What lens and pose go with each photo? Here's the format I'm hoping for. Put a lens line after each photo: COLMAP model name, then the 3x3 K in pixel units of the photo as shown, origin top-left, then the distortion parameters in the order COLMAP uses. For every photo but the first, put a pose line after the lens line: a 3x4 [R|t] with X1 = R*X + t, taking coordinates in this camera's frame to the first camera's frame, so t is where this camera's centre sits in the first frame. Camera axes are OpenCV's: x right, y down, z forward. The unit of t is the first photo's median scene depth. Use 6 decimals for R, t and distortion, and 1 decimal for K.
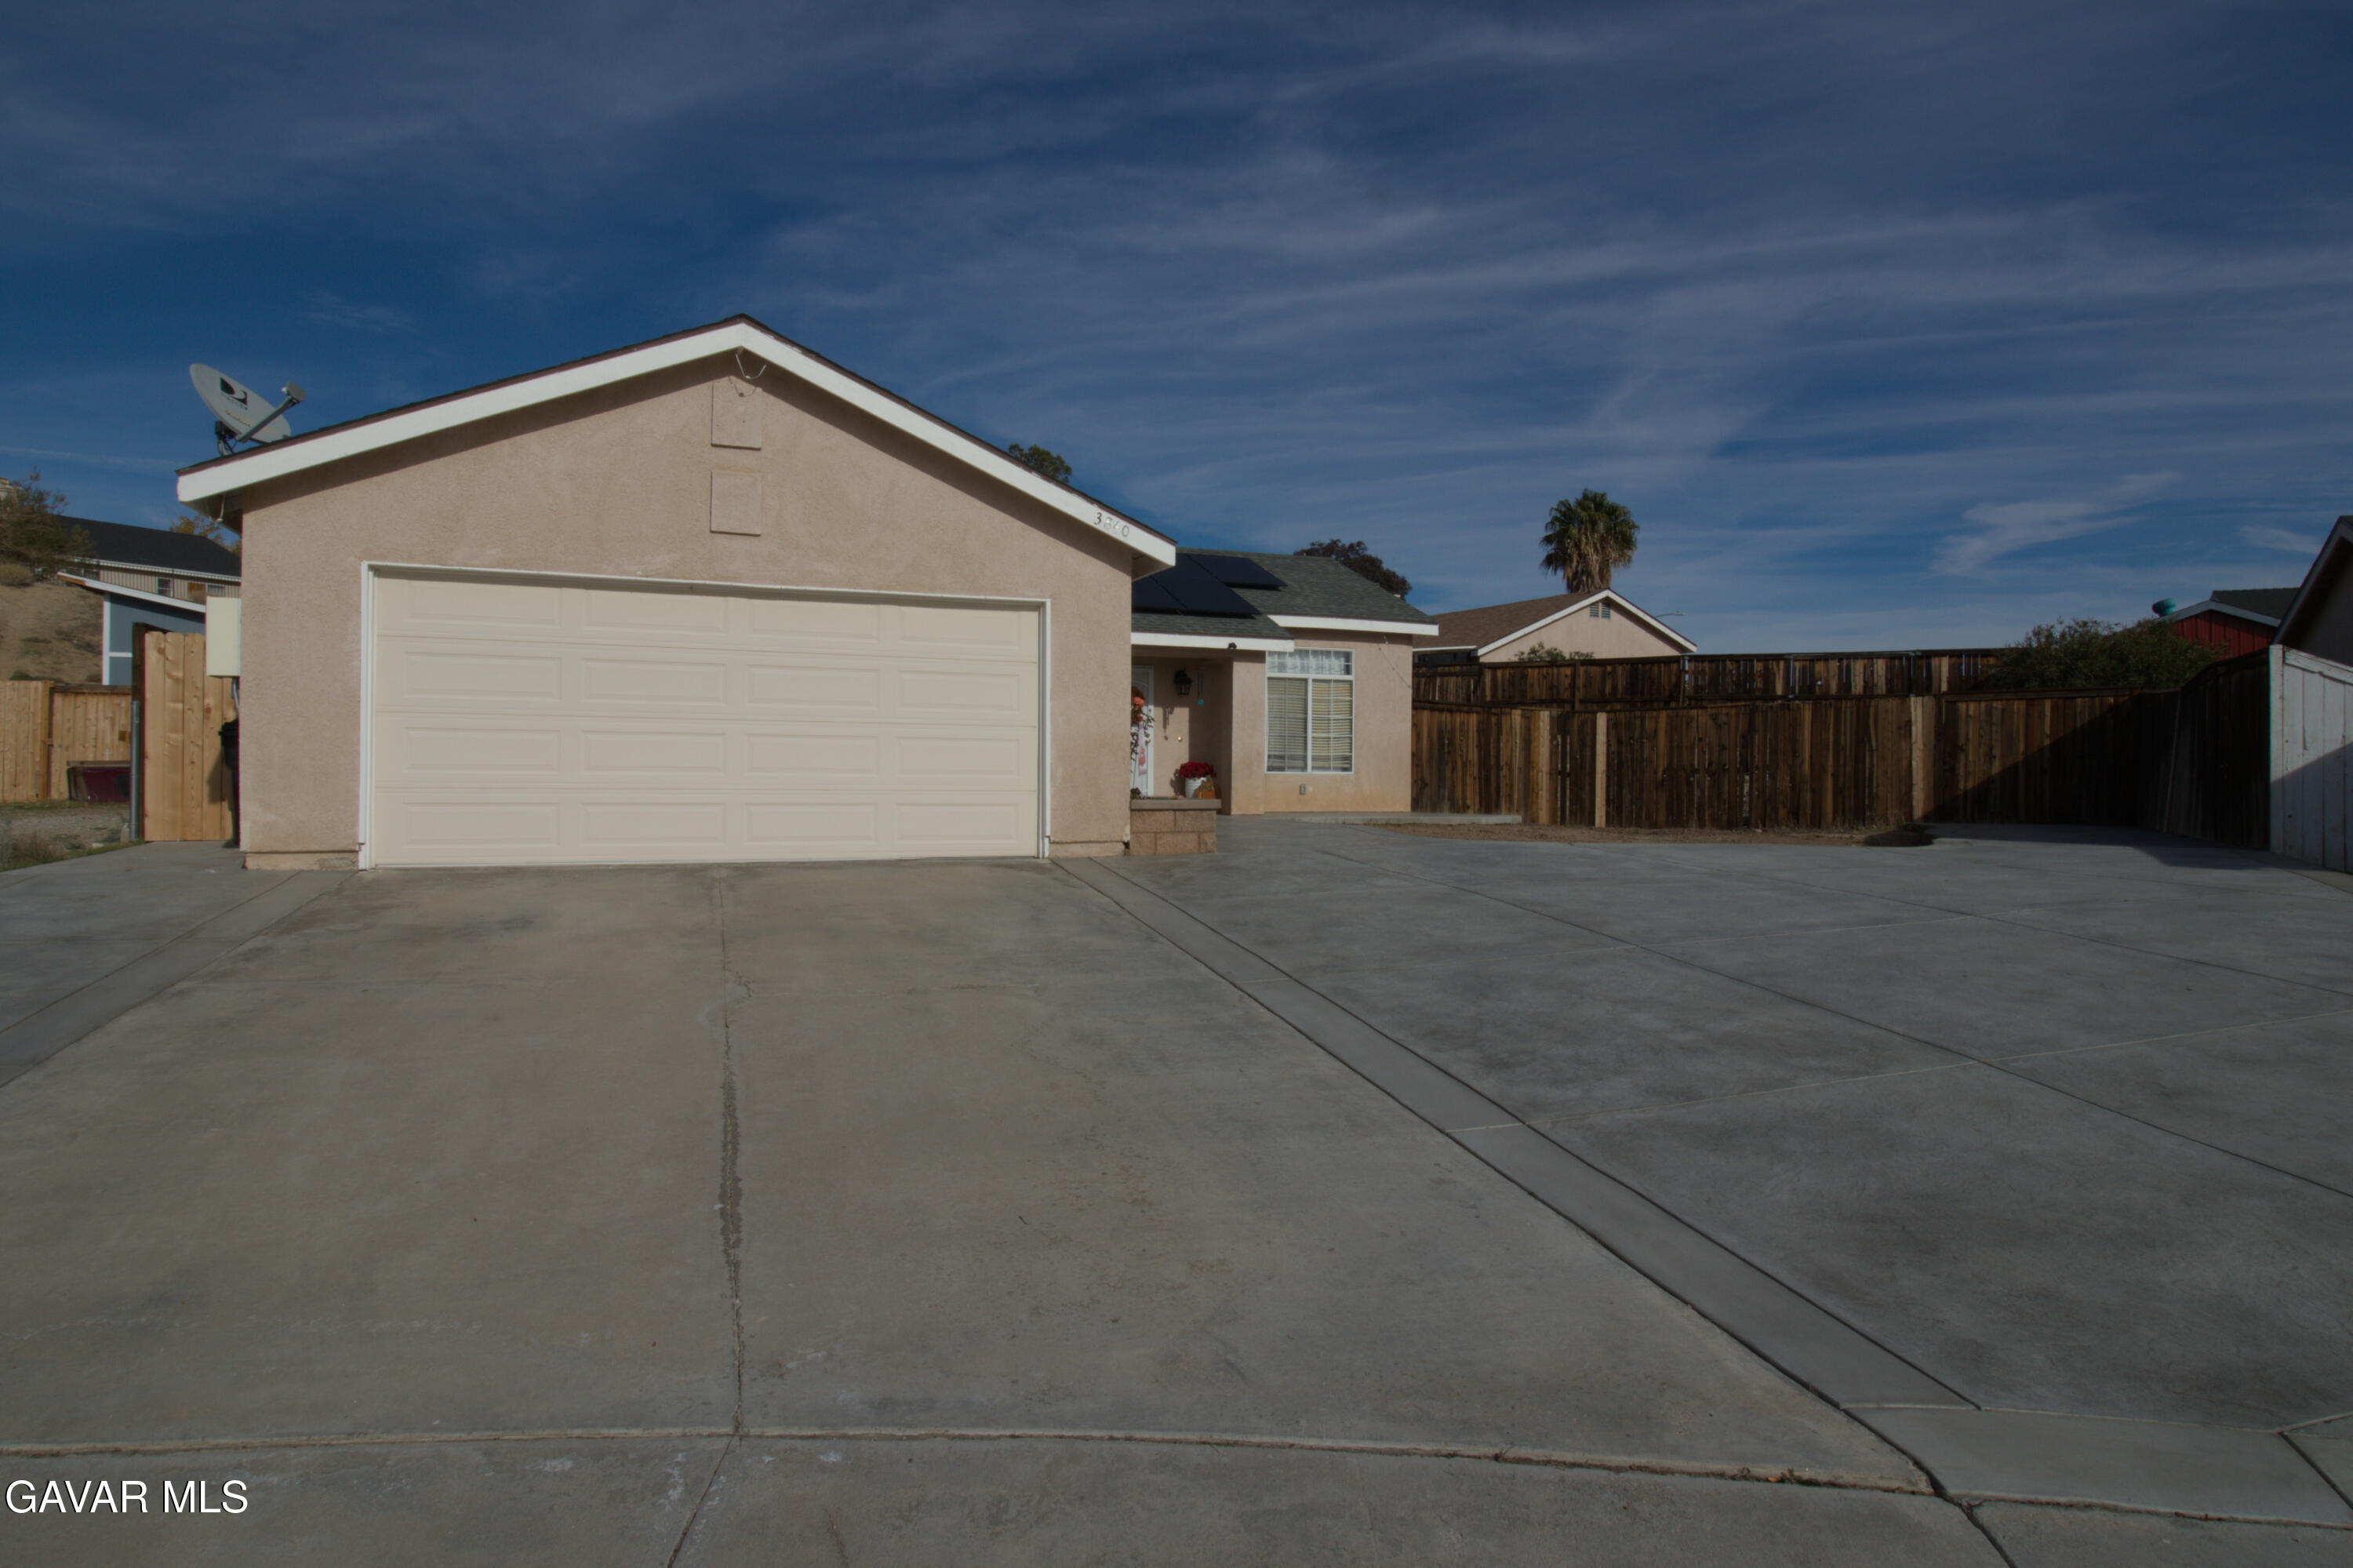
lens RADIAL K [[1357.2, 0, 1176.5], [0, 1357.2, 784.0], [0, 0, 1]] dist [0.000163, -0.000813]
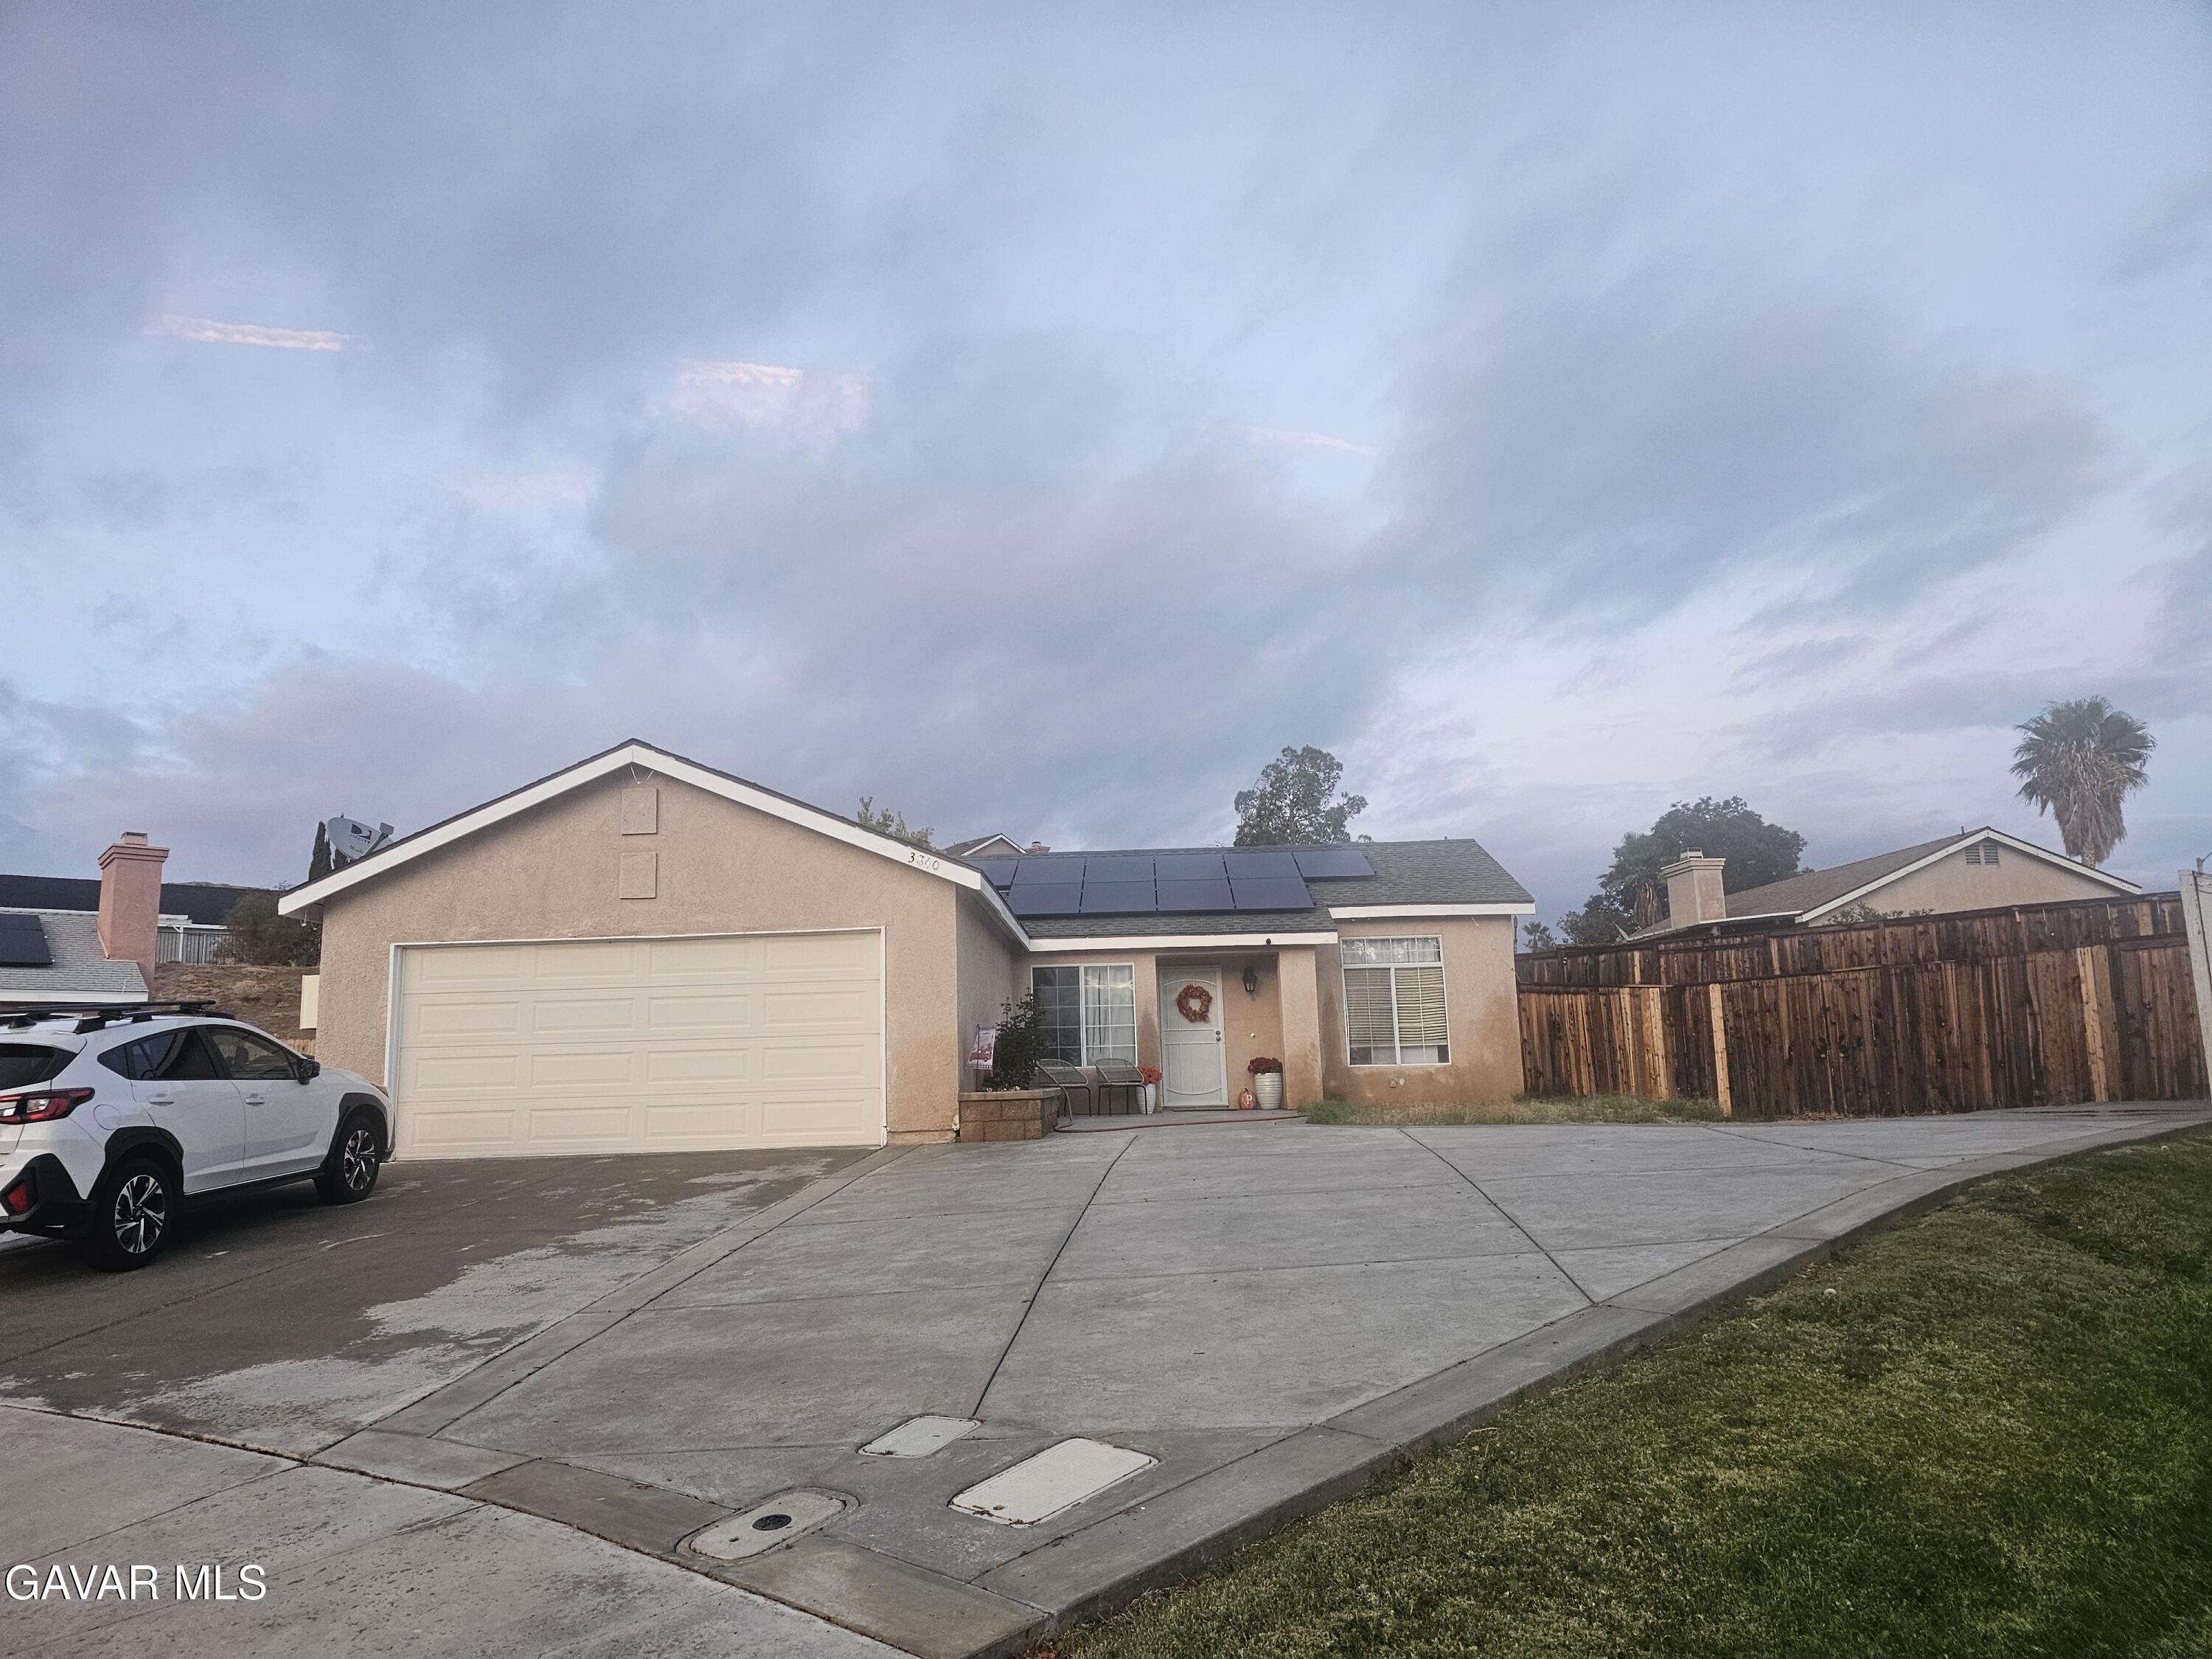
lens RADIAL K [[1490.5, 0, 1106.0], [0, 1490.5, 829.5], [0, 0, 1]] dist [0.053914, -0.000010]
pose [[0.915522, -0.100662, -0.389469, 0.346093], [0.030178, 0.982643, -0.183034, 0.016163], [0.401134, 0.155818, 0.902670, -0.077066]]
